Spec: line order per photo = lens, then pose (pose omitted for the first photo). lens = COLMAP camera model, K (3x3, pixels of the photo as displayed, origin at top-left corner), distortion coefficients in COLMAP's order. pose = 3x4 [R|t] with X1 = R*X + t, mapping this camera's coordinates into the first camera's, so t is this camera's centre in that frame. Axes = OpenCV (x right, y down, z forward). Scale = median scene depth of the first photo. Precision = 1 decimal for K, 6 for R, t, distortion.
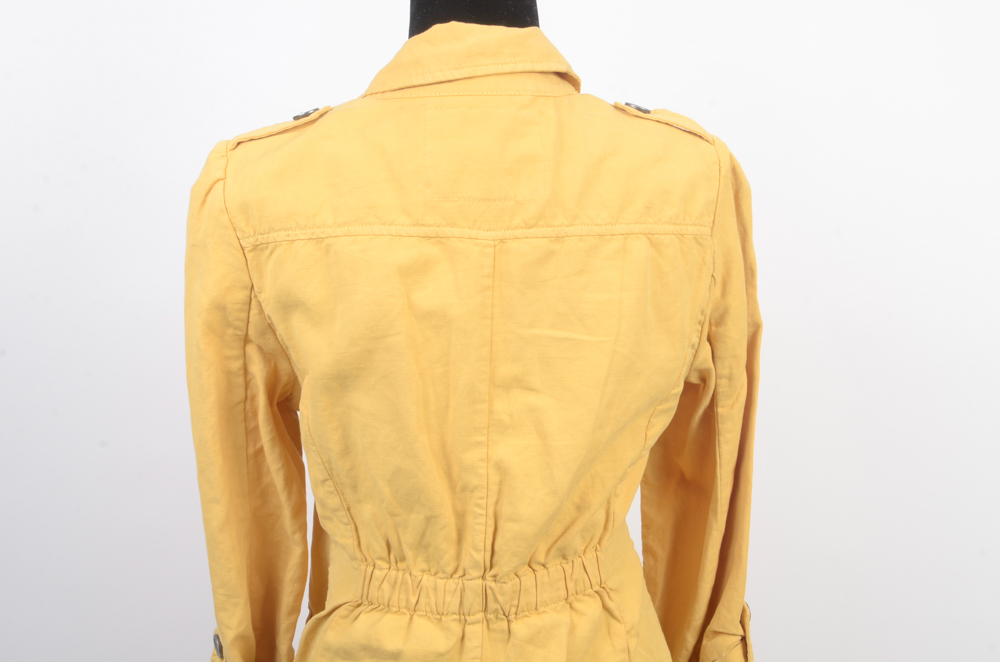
lens RADIAL K [[1279.5, 0, 493.6], [0, 1279.5, 336.5], [0, 0, 1]] dist [-0.010408, 0.054295]
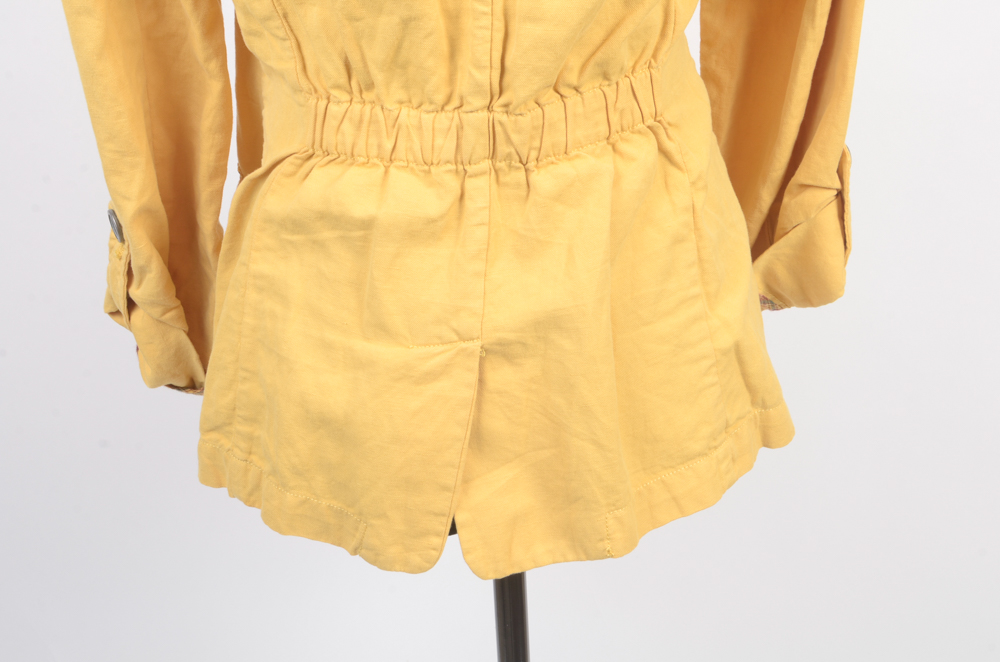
lens RADIAL K [[1462.5, 0, 487.6], [0, 1462.5, 333.8], [0, 0, 1]] dist [0.022489, 0.132496]
pose [[0.999227, -0.033681, 0.020253, -0.028081], [0.026390, 0.956872, 0.289309, 0.074845], [-0.029124, -0.288551, 0.957021, 0.208736]]
